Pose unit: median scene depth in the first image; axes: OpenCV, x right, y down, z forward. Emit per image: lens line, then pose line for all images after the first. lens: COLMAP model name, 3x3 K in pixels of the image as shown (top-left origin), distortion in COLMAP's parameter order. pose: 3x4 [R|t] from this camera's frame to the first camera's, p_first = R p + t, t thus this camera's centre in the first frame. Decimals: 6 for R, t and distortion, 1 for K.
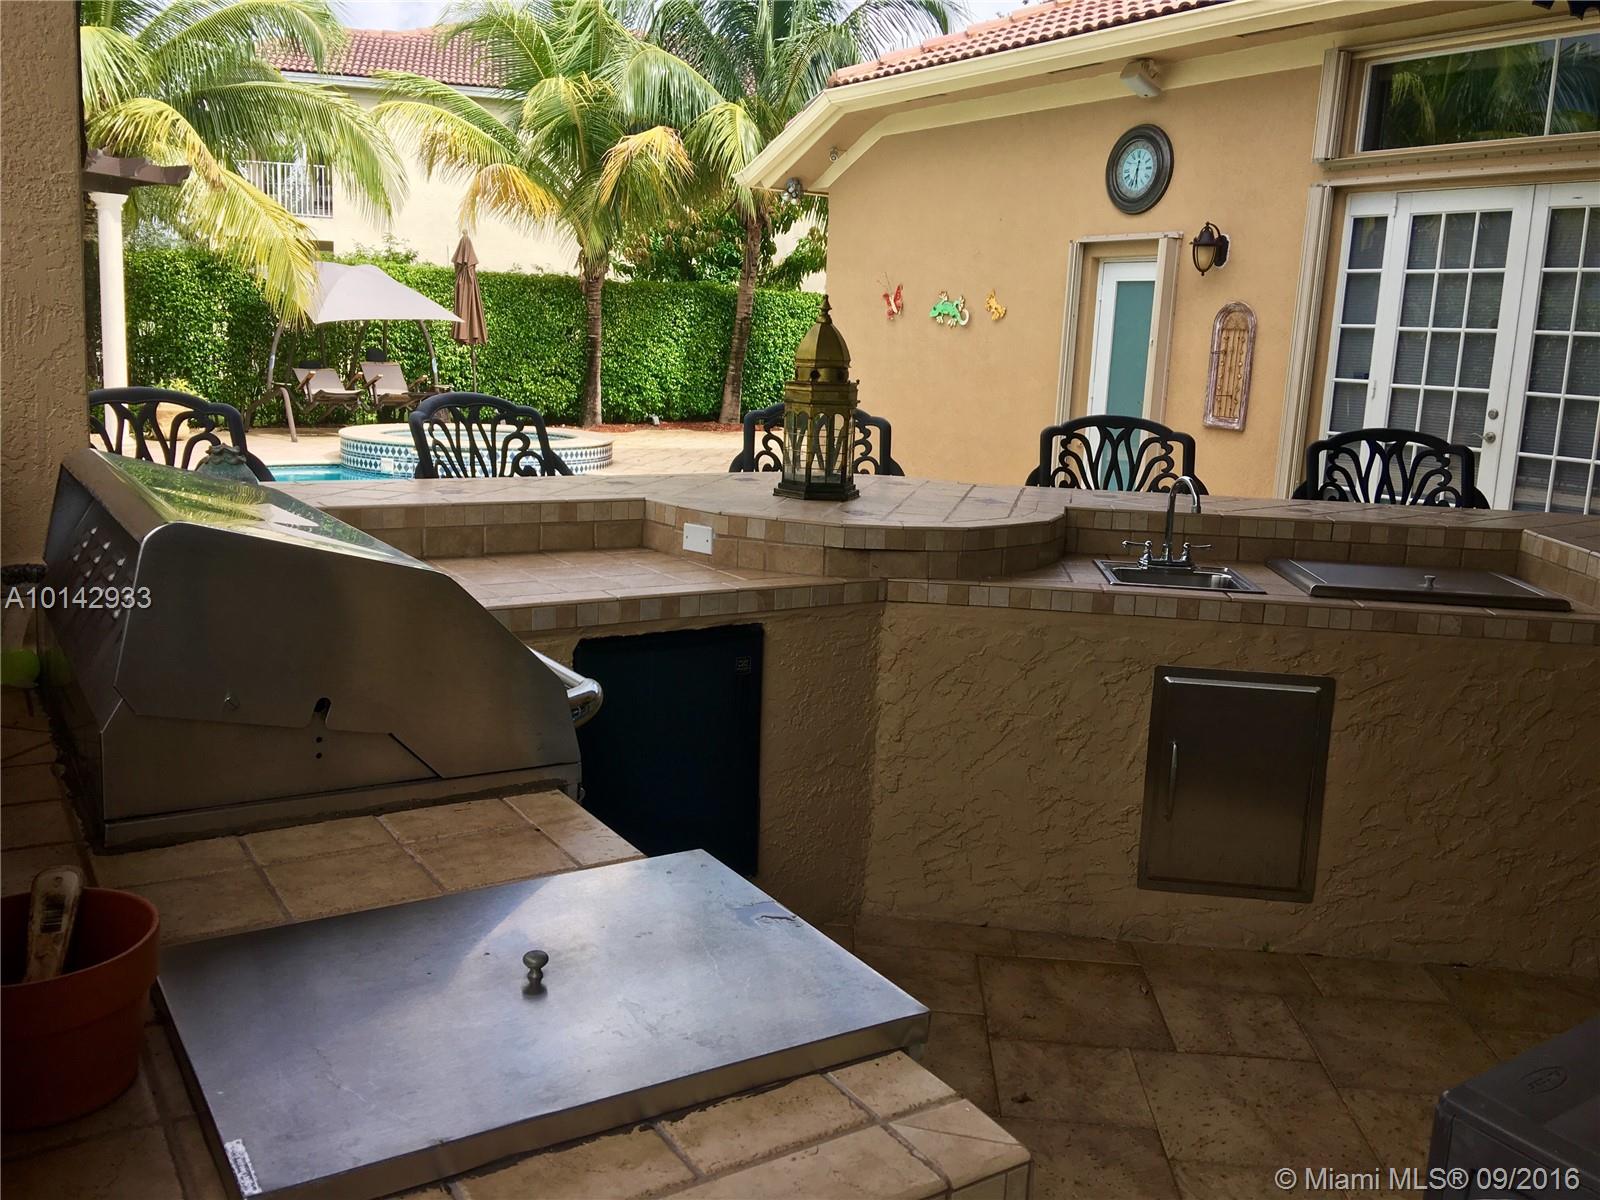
lens RADIAL K [[1360.2, 0, 800.0], [0, 1360.2, 600.0], [0, 0, 1]] dist [-0.003470, -0.005955]
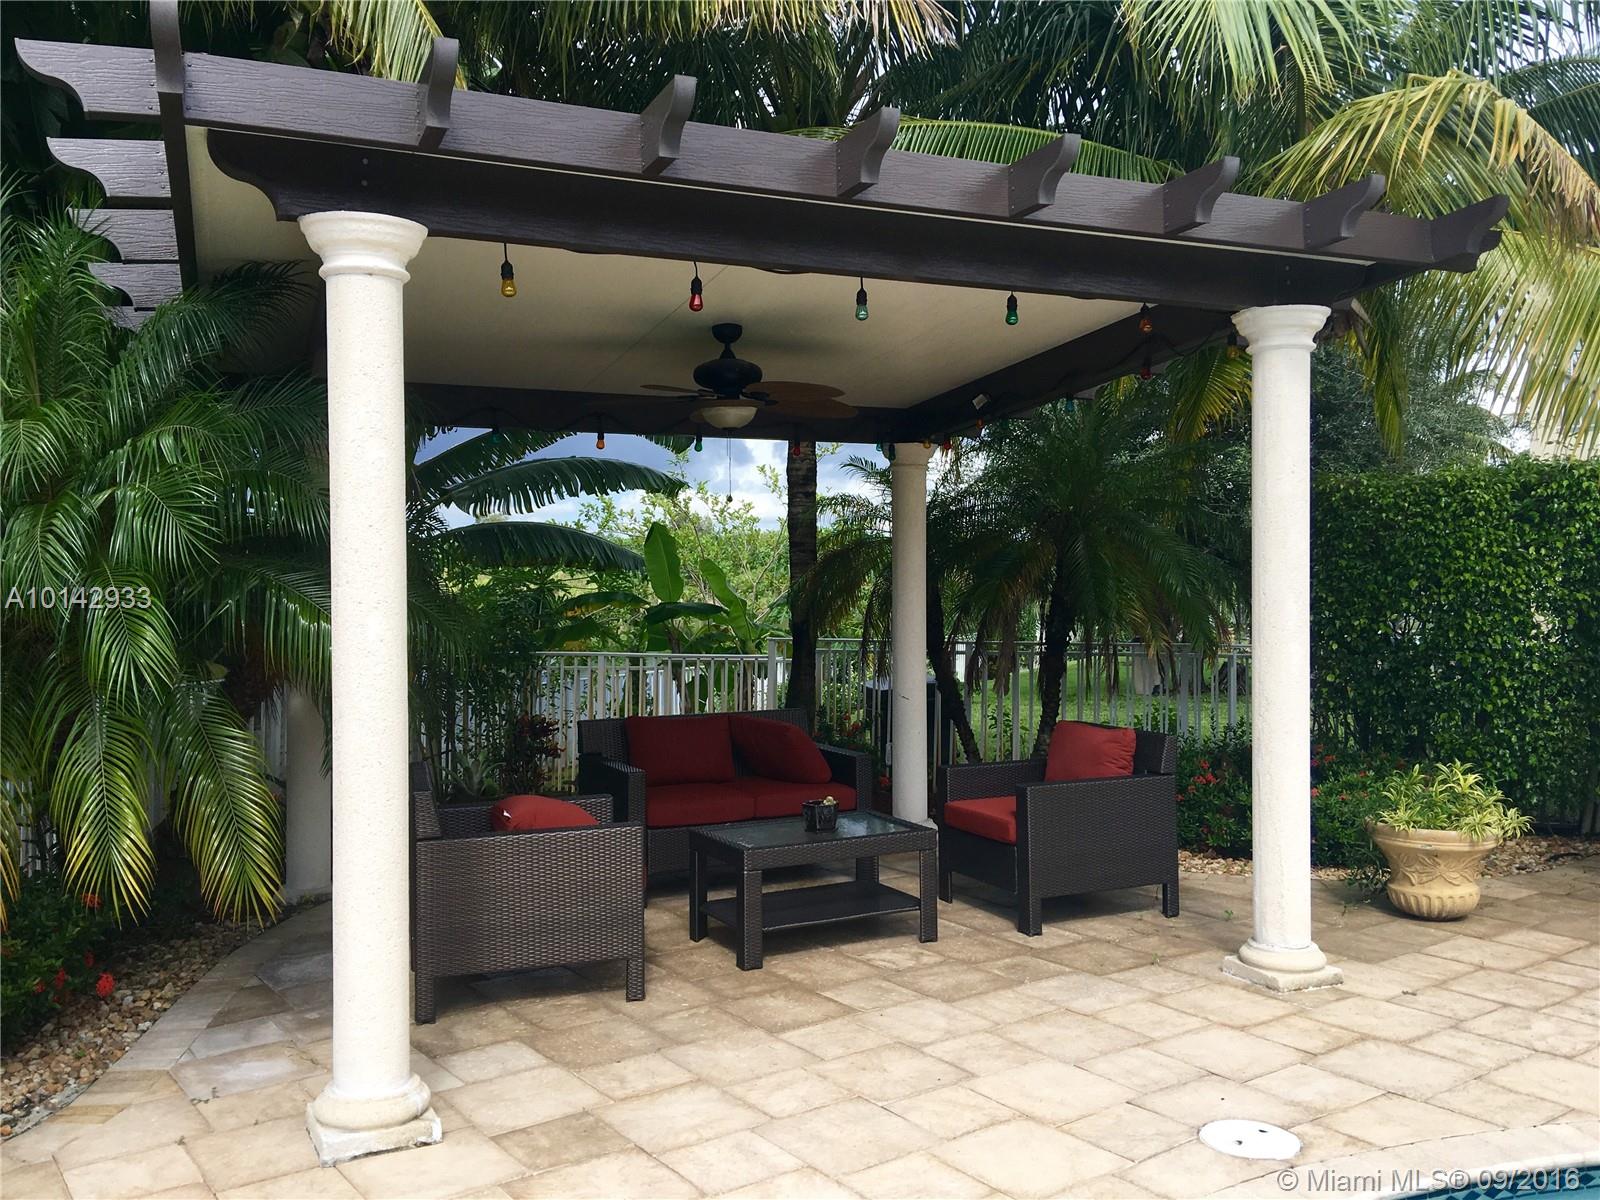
lens RADIAL K [[1360.2, 0, 800.0], [0, 1360.2, 600.0], [0, 0, 1]] dist [-0.003470, -0.005955]
pose [[0.626503, -0.042352, -0.778268, -0.239063], [-0.108329, 0.984100, -0.140757, -0.119954], [0.771854, 0.172493, 0.611954, 0.539463]]
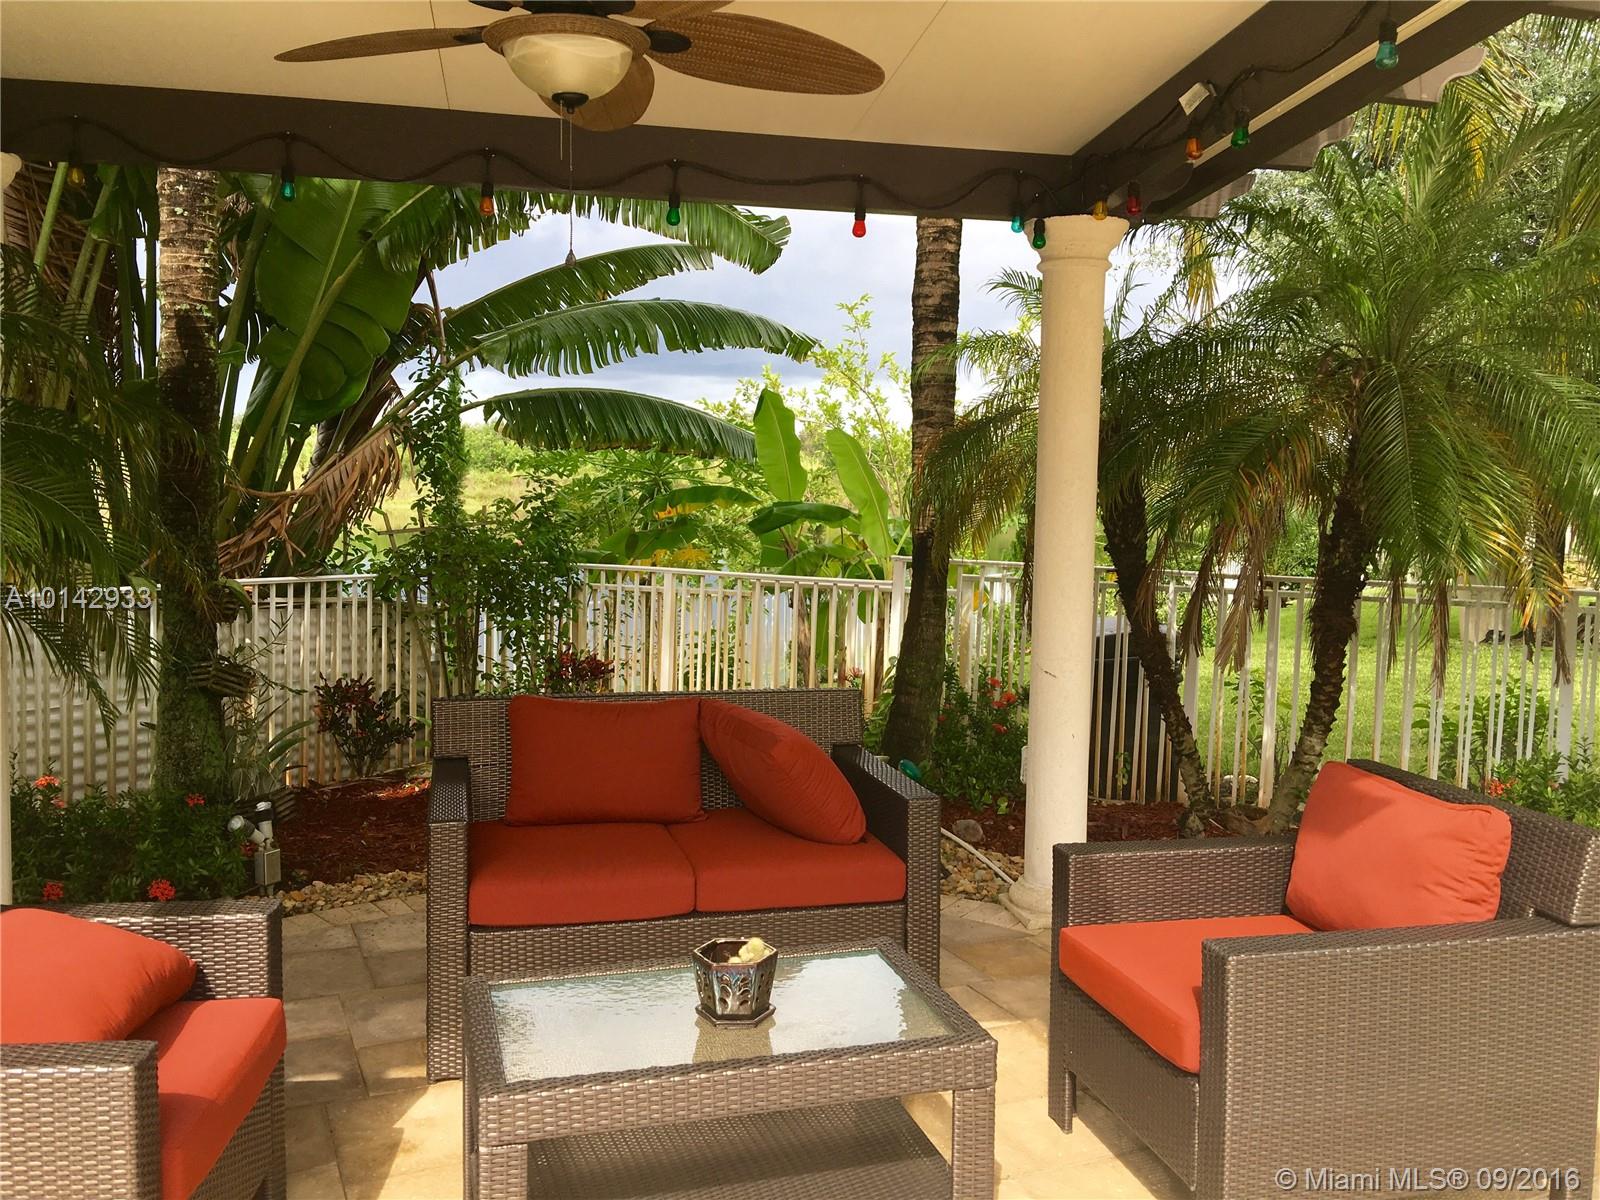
lens RADIAL K [[1319.8, 0, 800.0], [0, 1319.8, 600.0], [0, 0, 1]] dist [-0.000183, -0.002130]
pose [[0.446020, 0.033863, -0.894382, -0.387695], [-0.159436, 0.986307, -0.042166, -0.155743], [0.880708, 0.161403, 0.445312, 0.716250]]
